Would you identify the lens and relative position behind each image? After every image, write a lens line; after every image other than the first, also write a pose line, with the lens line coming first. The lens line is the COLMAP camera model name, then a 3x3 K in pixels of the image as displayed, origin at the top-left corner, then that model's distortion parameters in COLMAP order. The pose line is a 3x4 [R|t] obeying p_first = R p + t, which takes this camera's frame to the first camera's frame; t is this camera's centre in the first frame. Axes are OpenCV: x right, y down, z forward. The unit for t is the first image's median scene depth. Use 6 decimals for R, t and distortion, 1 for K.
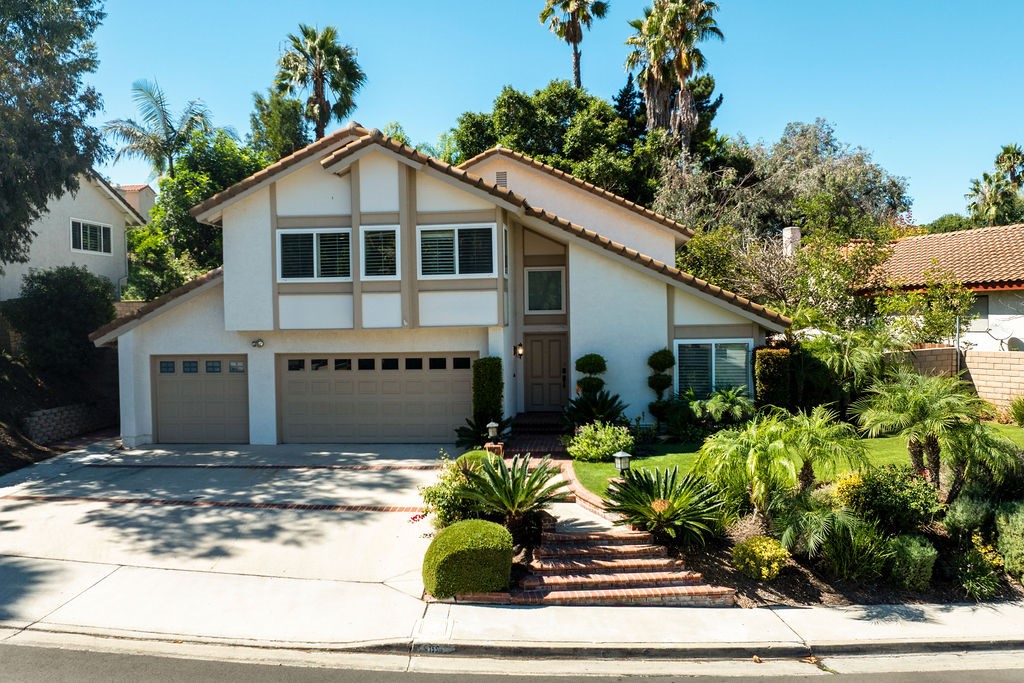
lens RADIAL K [[854.2, 0, 512.0], [0, 854.2, 341.5], [0, 0, 1]] dist [-0.015209, -0.007204]
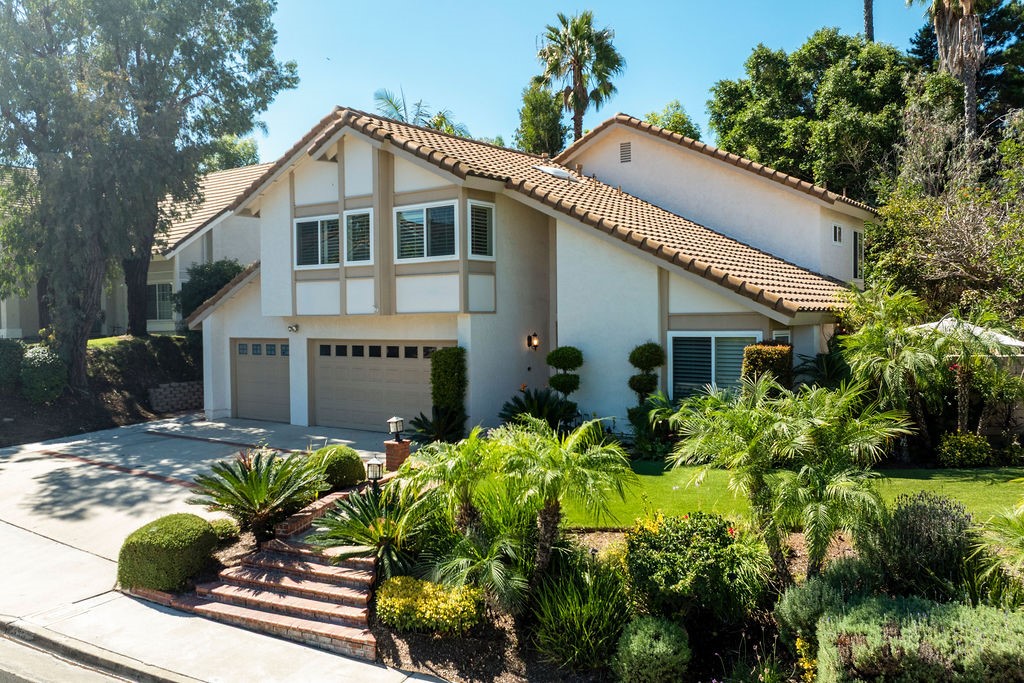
lens RADIAL K [[854.2, 0, 512.0], [0, 854.2, 341.5], [0, 0, 1]] dist [-0.015209, -0.007204]
pose [[0.861899, 0.022058, -0.506601, 0.481320], [-0.018211, 0.999755, 0.012548, -0.000080], [0.506754, -0.001589, 0.862090, 0.239580]]
